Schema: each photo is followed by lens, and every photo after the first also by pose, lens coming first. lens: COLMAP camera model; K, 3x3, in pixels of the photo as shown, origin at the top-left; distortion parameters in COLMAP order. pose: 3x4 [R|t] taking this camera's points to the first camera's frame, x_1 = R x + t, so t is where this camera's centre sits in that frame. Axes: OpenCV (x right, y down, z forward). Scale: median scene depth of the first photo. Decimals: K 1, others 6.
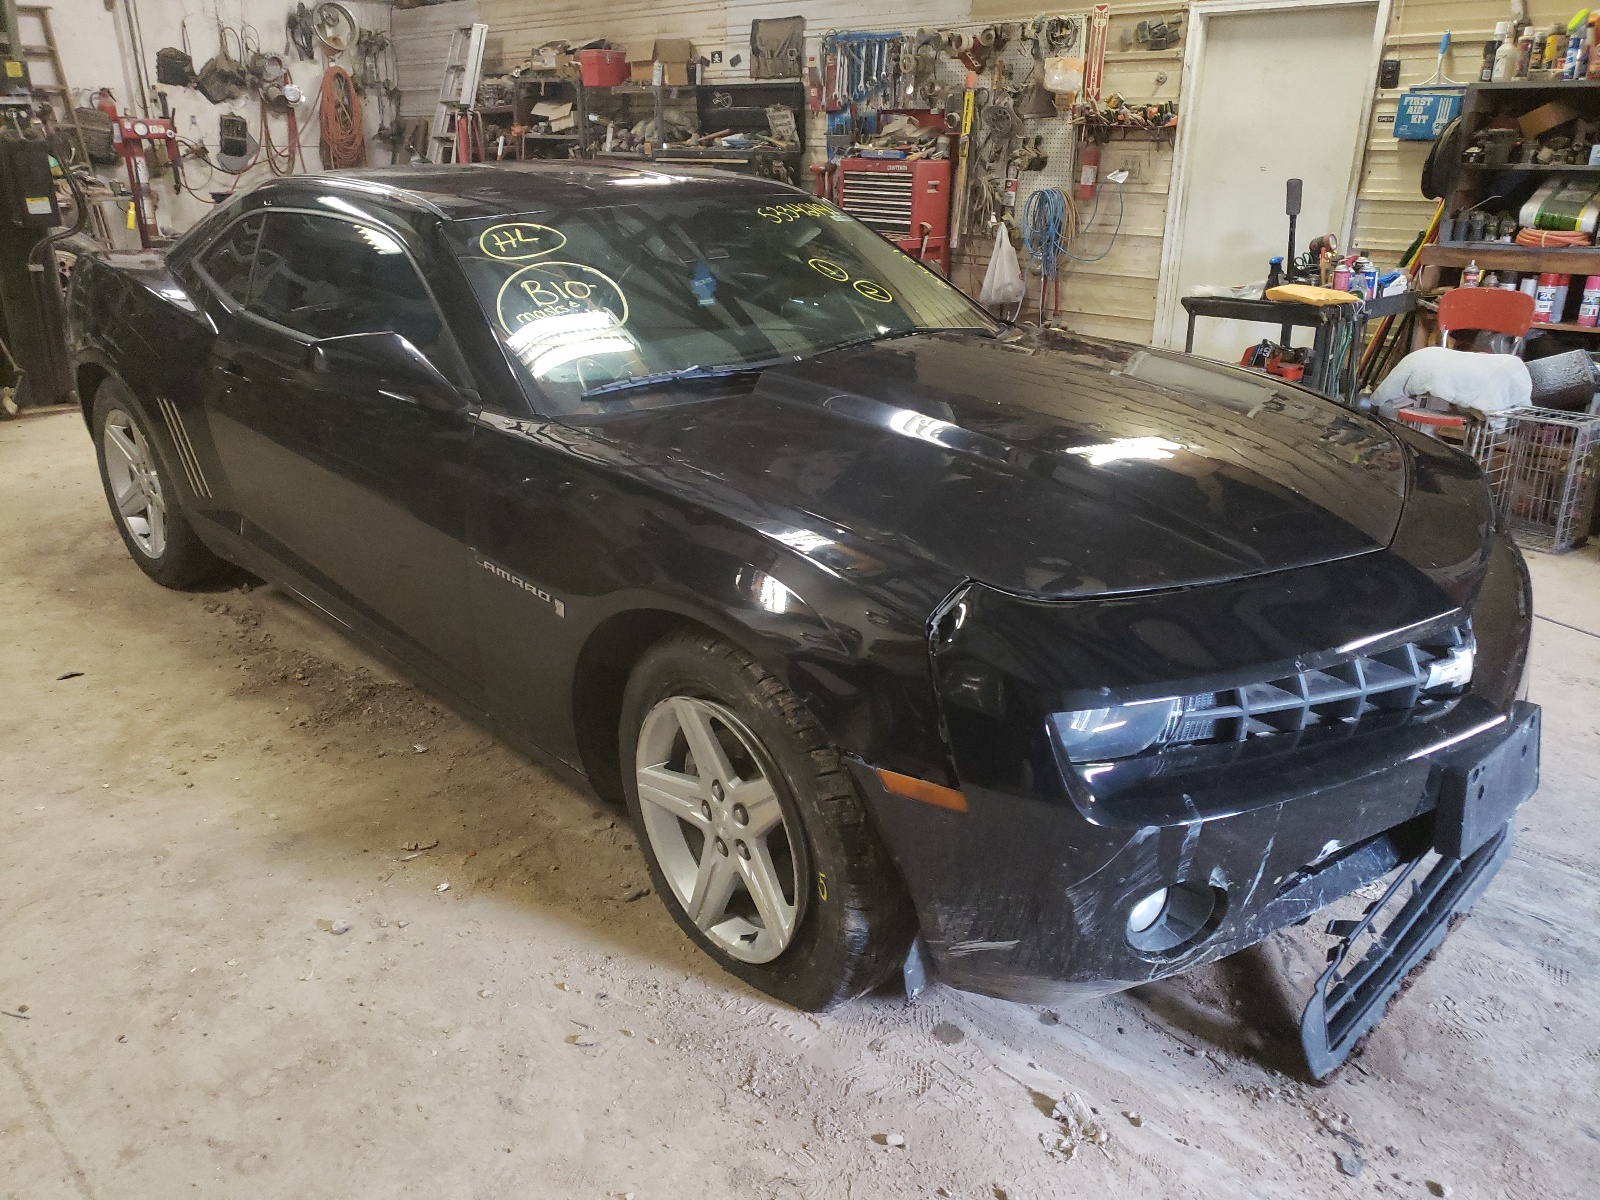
lens RADIAL K [[1225.1, 0, 801.4], [0, 1225.1, 598.3], [0, 0, 1]] dist [0.011417, 0.011654]
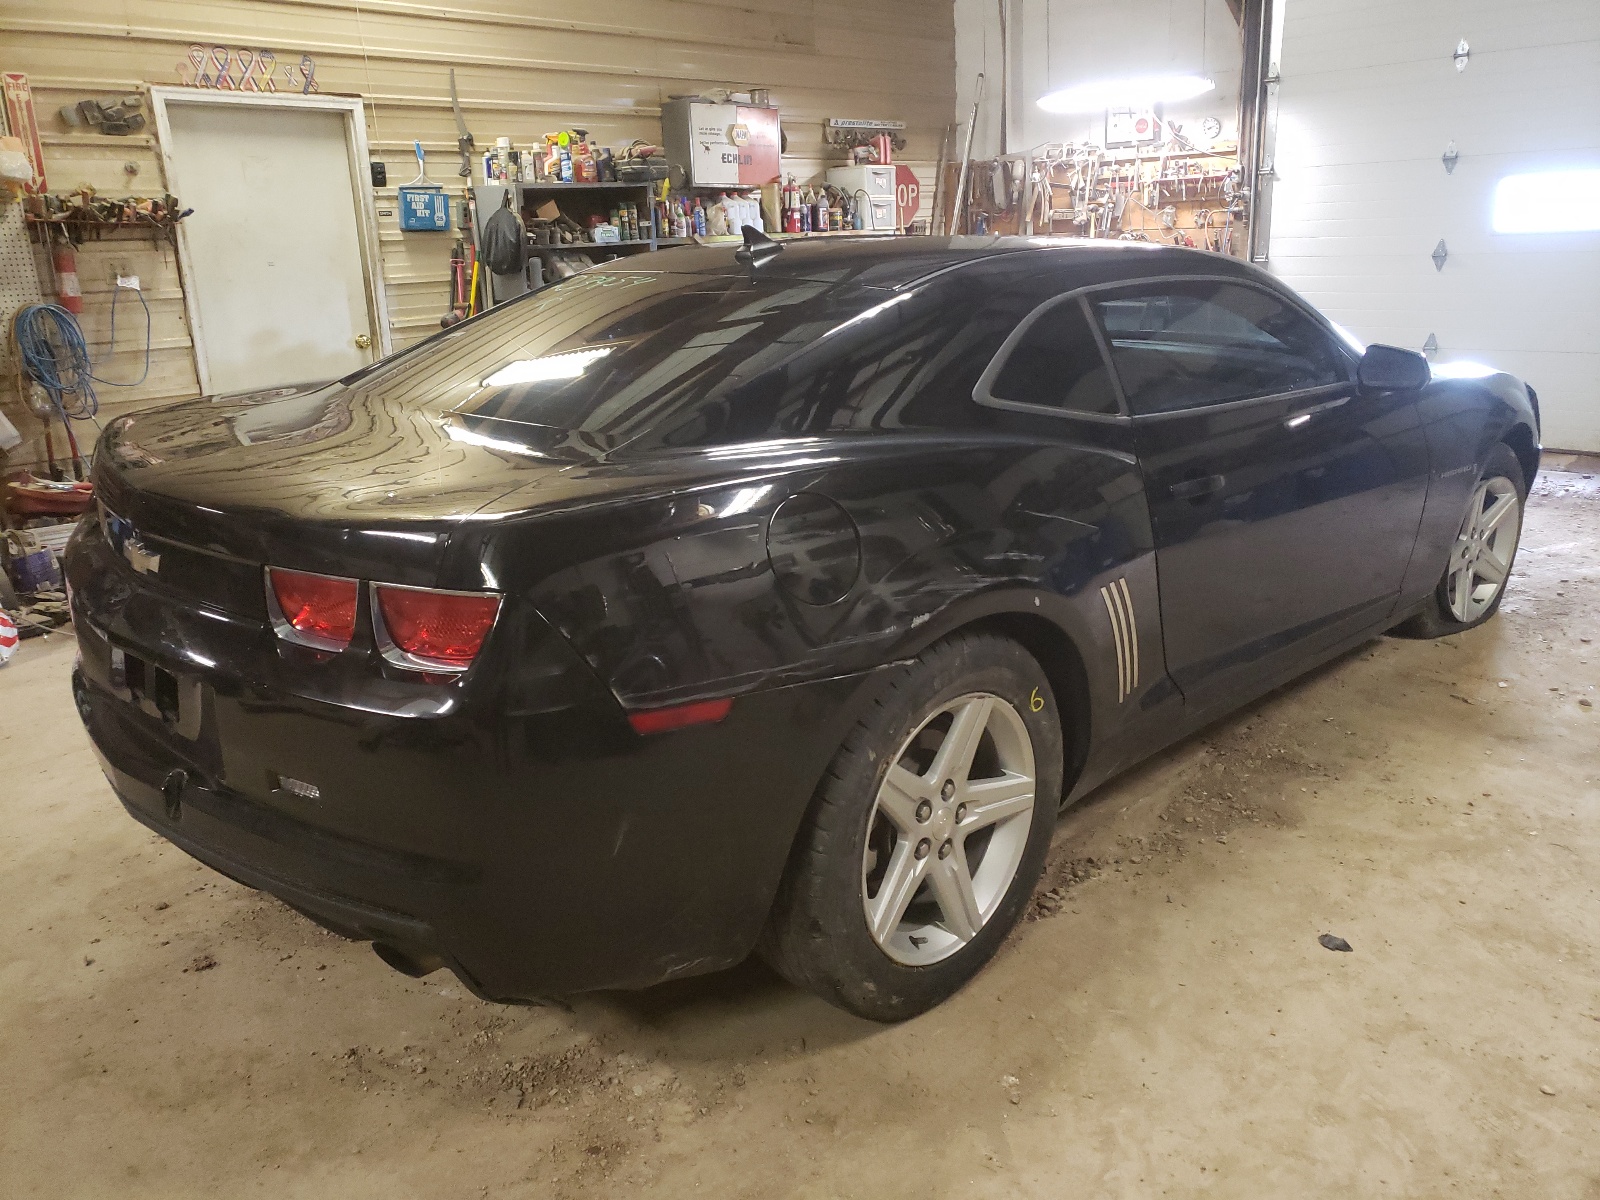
lens RADIAL K [[1225.1, 0, 801.8], [0, 1225.1, 599.9], [0, 0, 1]] dist [0.011417, 0.011654]
pose [[0.003144, -0.296733, 0.954955, -0.729645], [0.382559, 0.882673, 0.273013, -0.252180], [-0.923926, 0.364469, 0.116293, 0.683878]]
